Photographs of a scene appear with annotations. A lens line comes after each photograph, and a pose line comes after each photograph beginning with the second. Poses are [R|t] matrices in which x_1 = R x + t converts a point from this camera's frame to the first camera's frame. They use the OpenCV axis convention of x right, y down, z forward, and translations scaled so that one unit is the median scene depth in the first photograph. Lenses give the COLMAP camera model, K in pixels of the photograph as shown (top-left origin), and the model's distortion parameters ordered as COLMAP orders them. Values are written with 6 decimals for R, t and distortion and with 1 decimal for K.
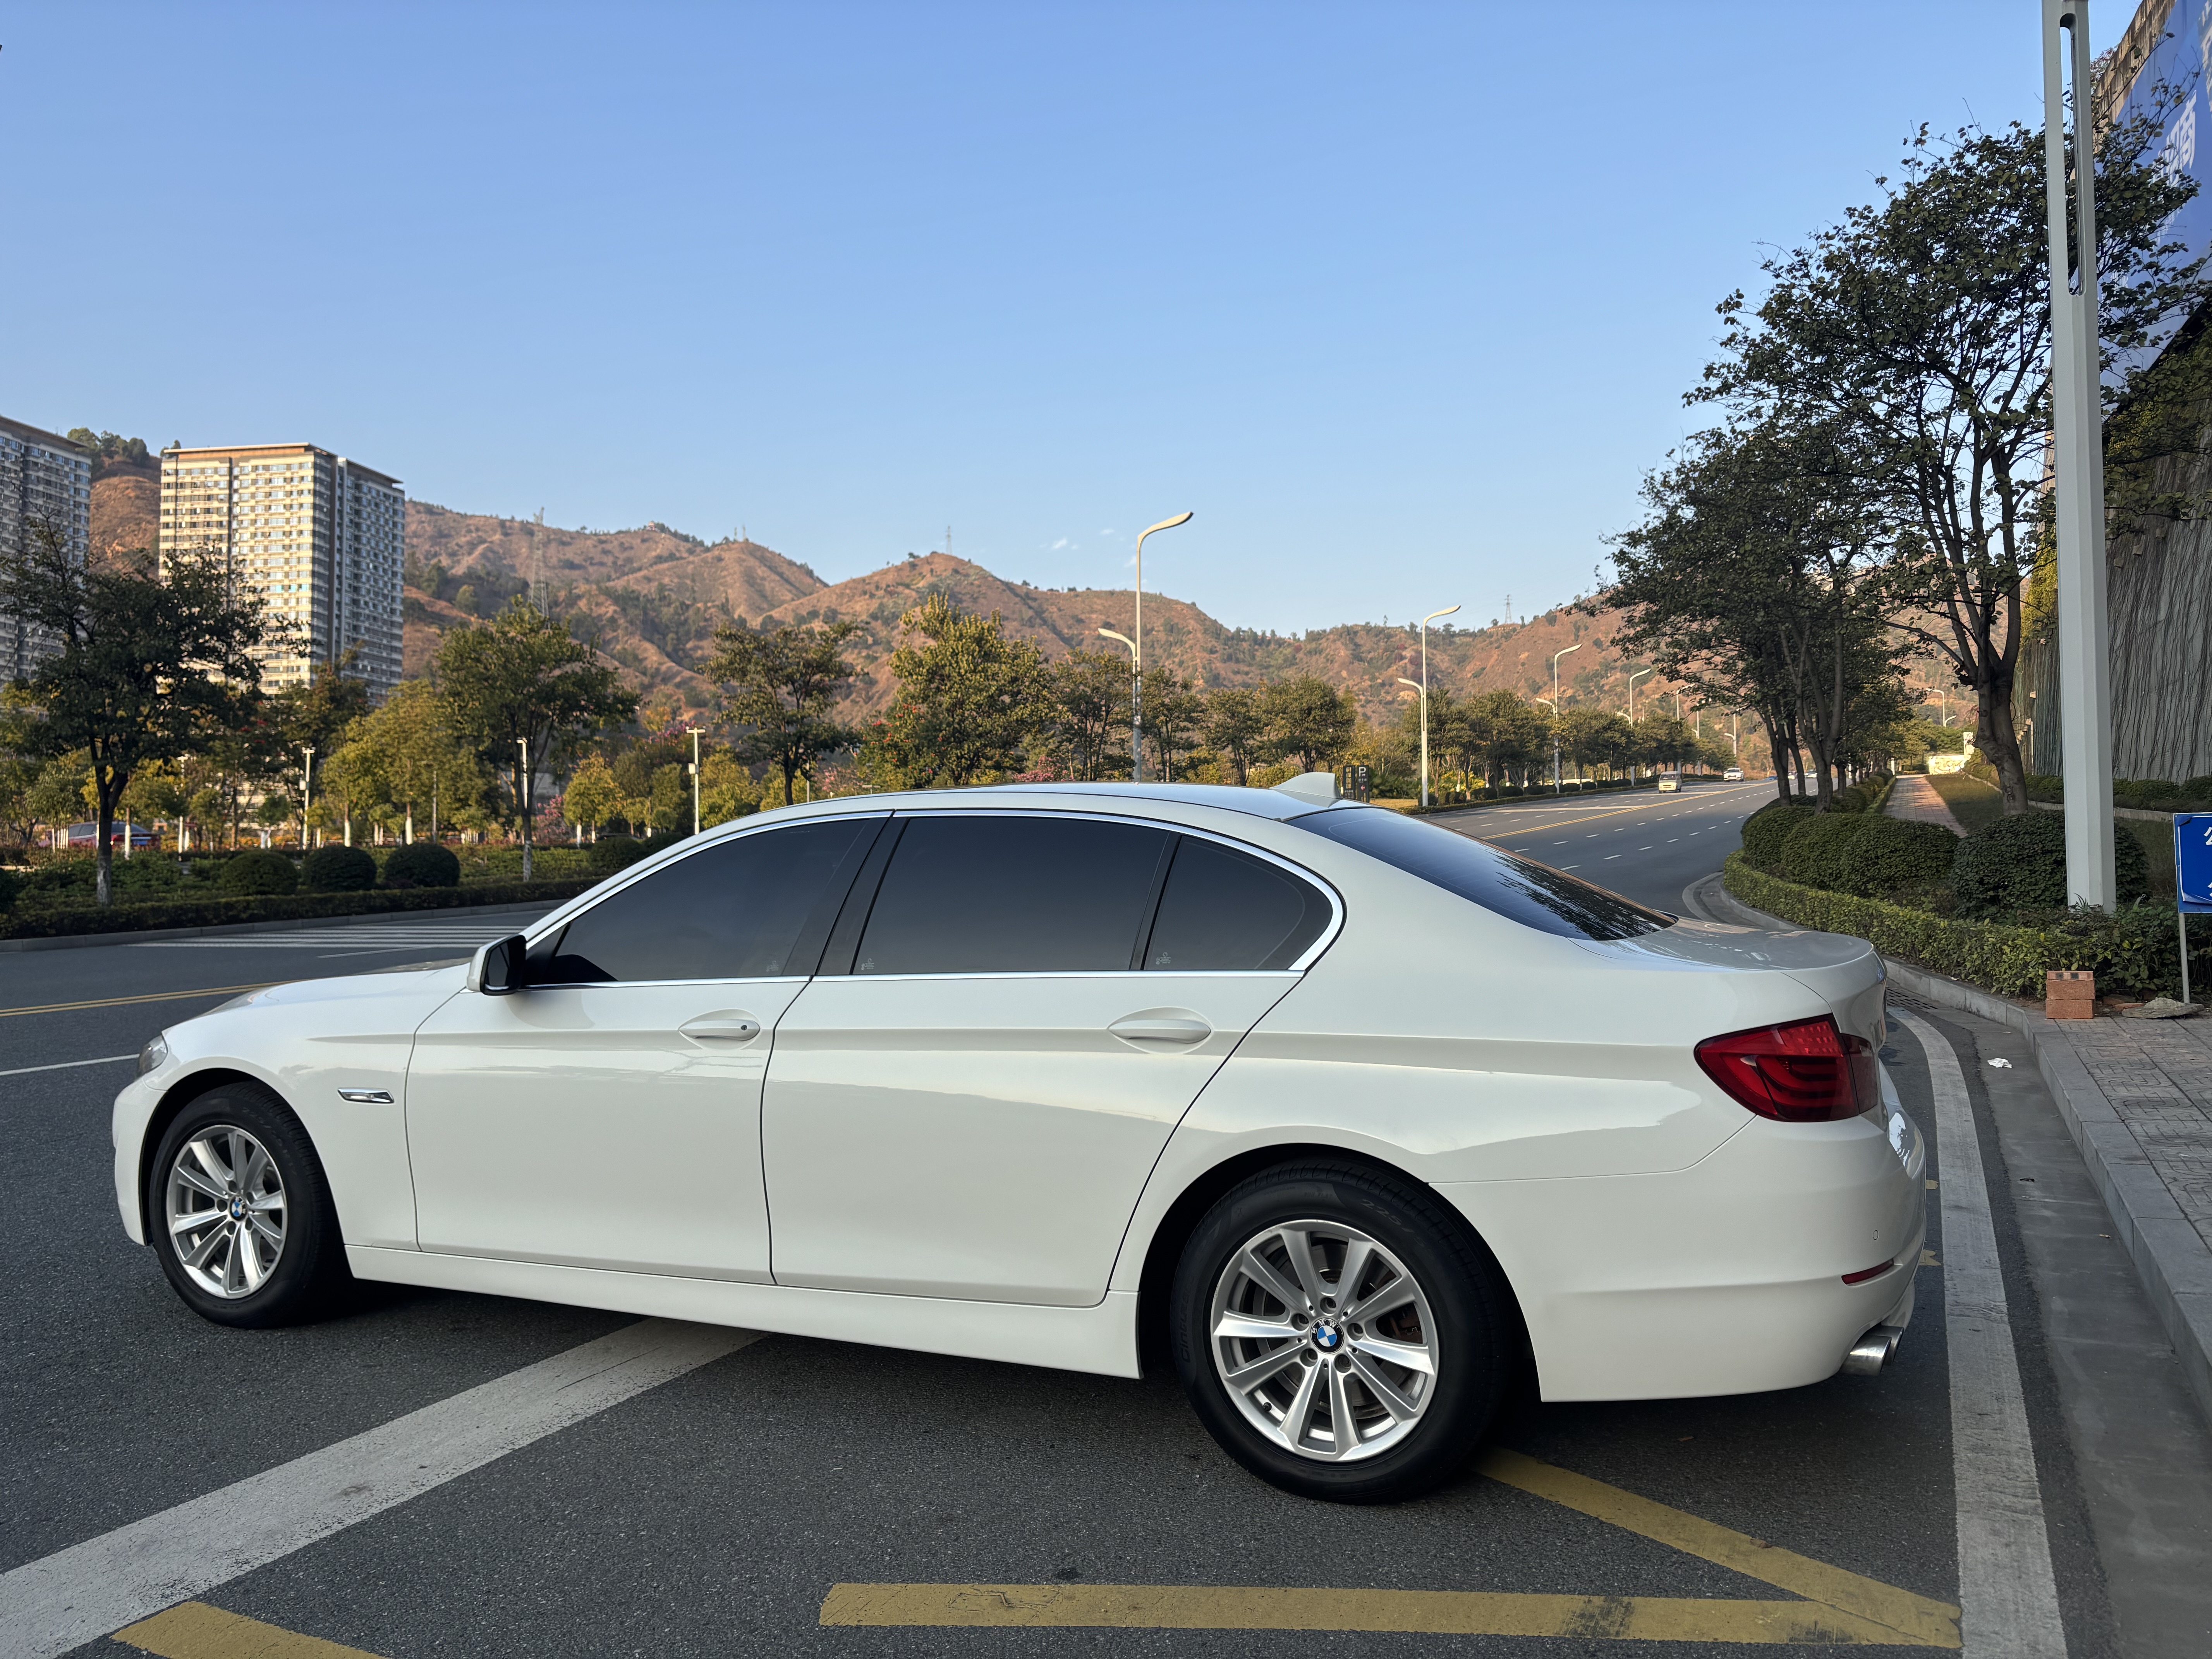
lens RADIAL K [[1649.2, 0, 1106.0], [0, 1649.2, 829.5], [0, 0, 1]] dist [0.059392, -0.053837]
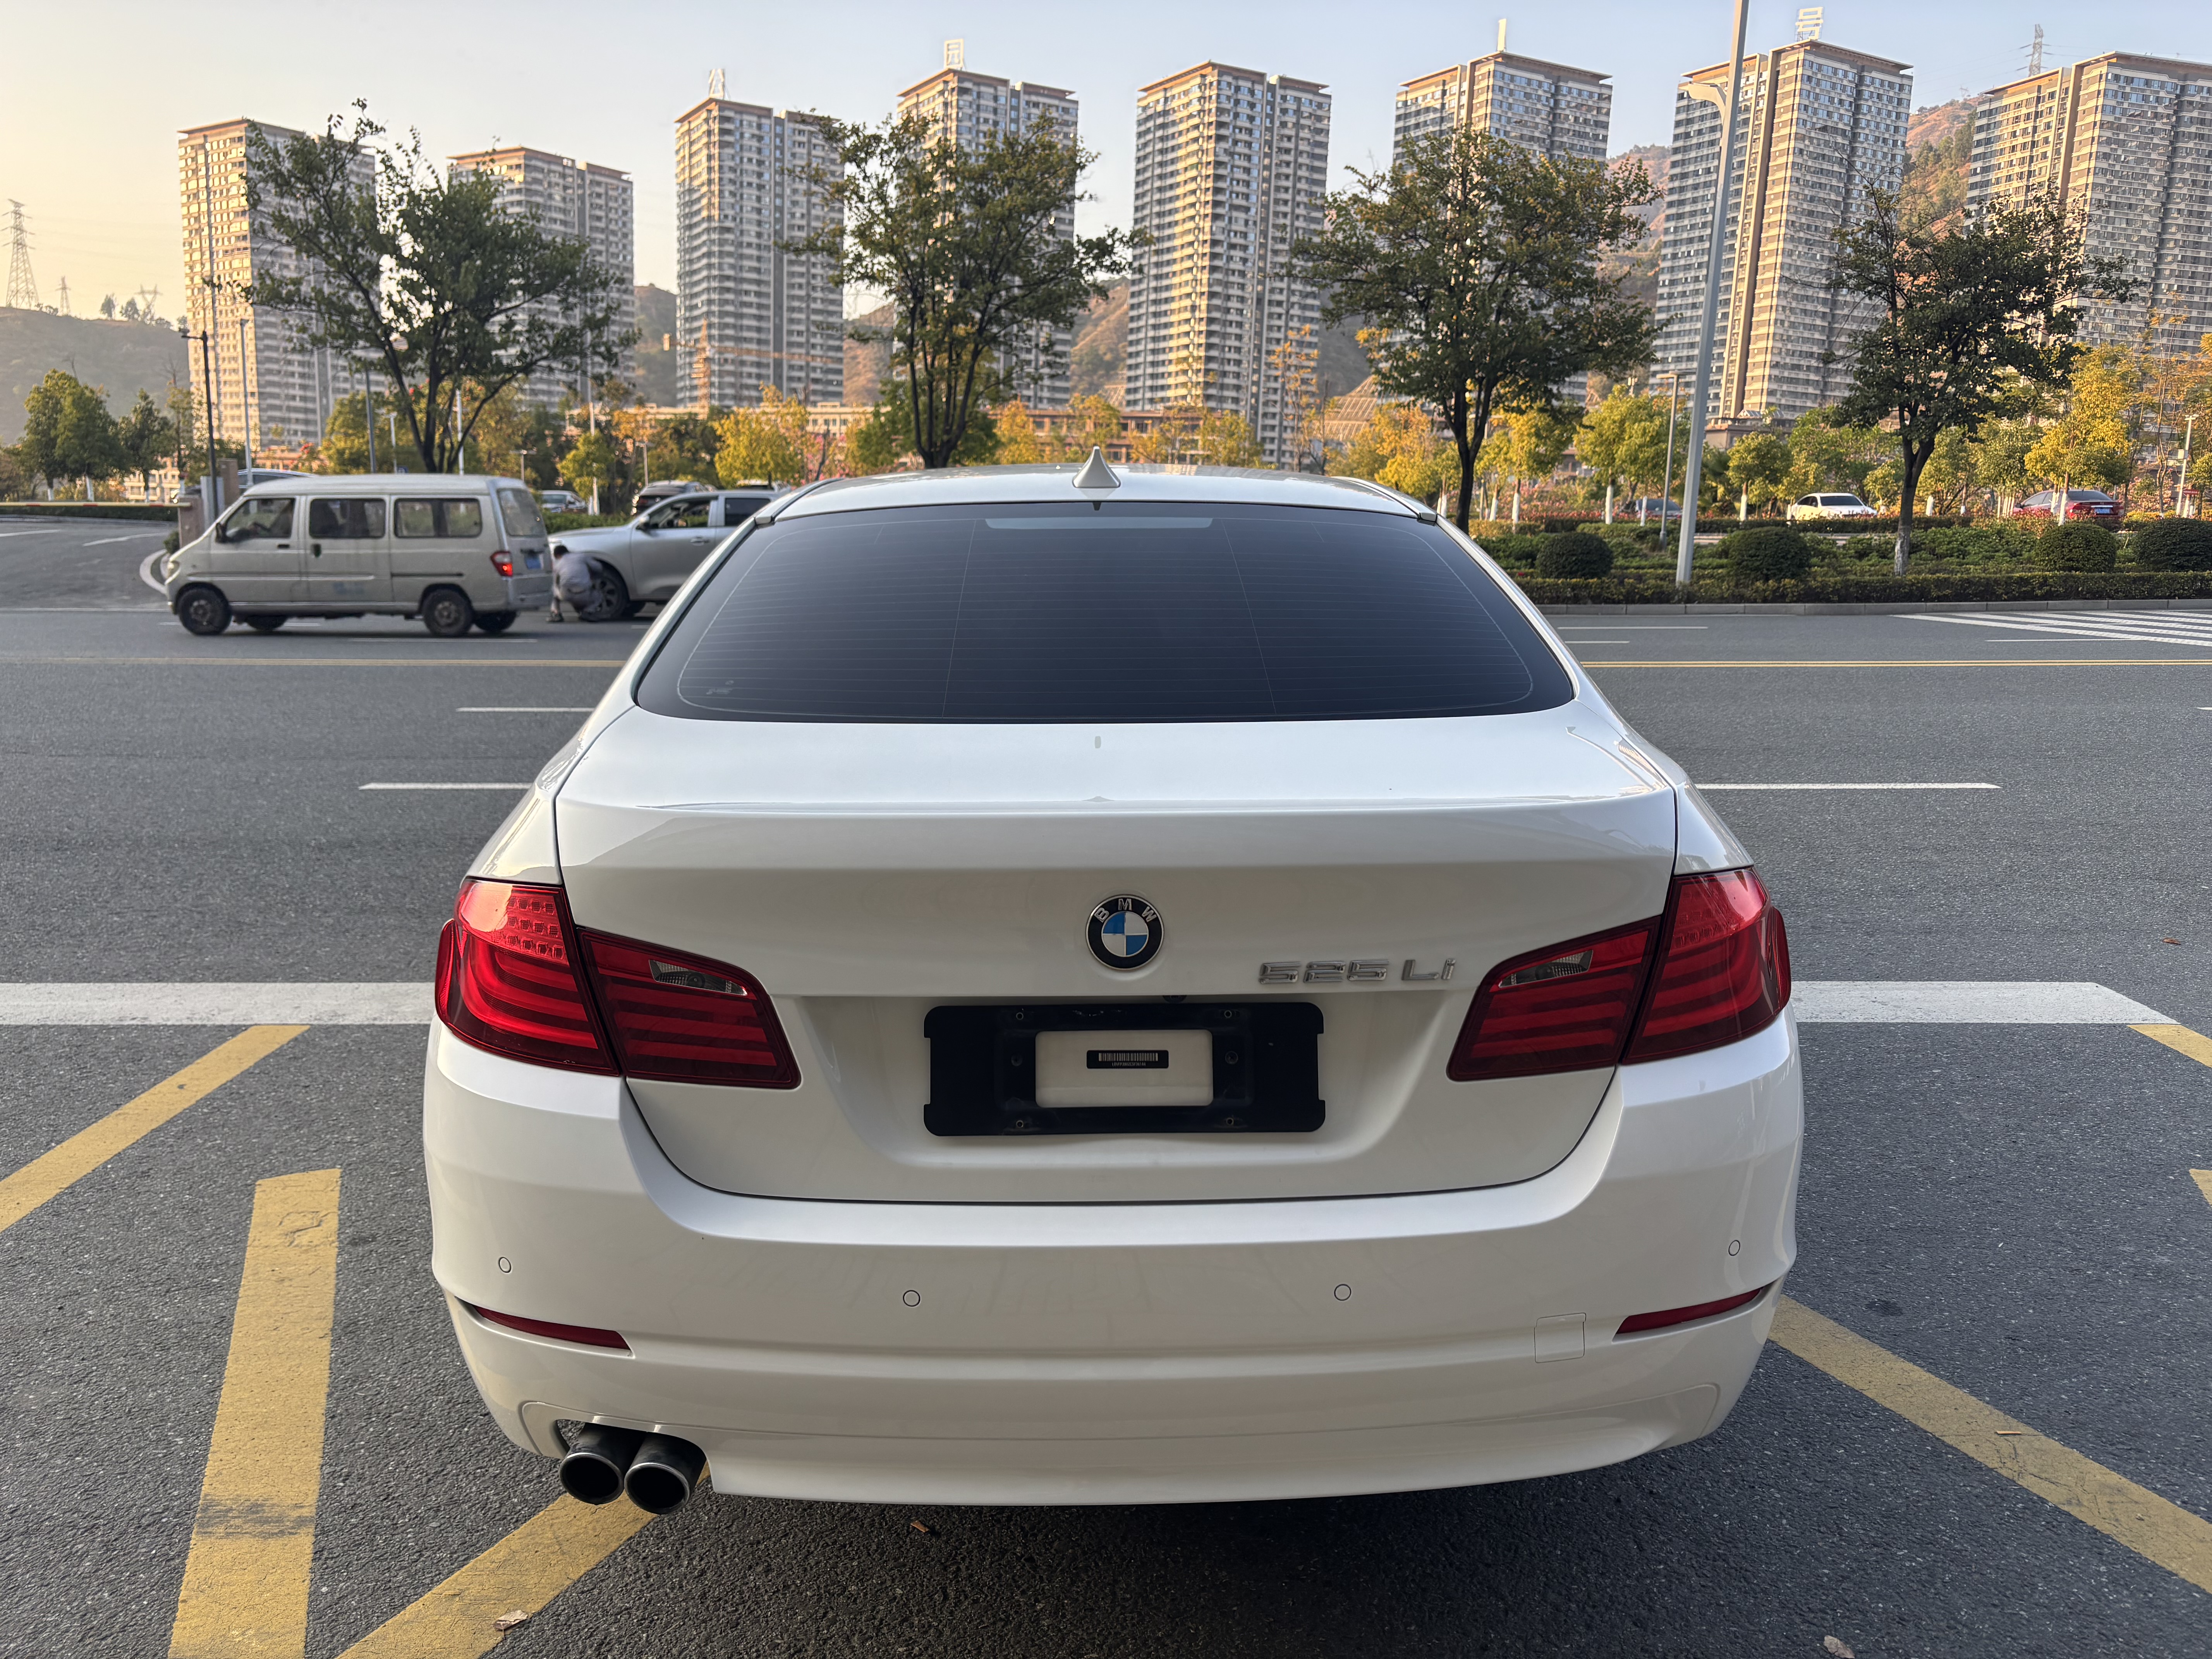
lens RADIAL K [[1649.2, 0, 1106.0], [0, 1649.2, 829.5], [0, 0, 1]] dist [0.059392, -0.053837]
pose [[0.440323, 0.177464, -0.880126, 0.123643], [-0.001811, 0.980445, 0.196786, -0.002438], [0.897837, -0.085056, 0.432034, 0.113401]]
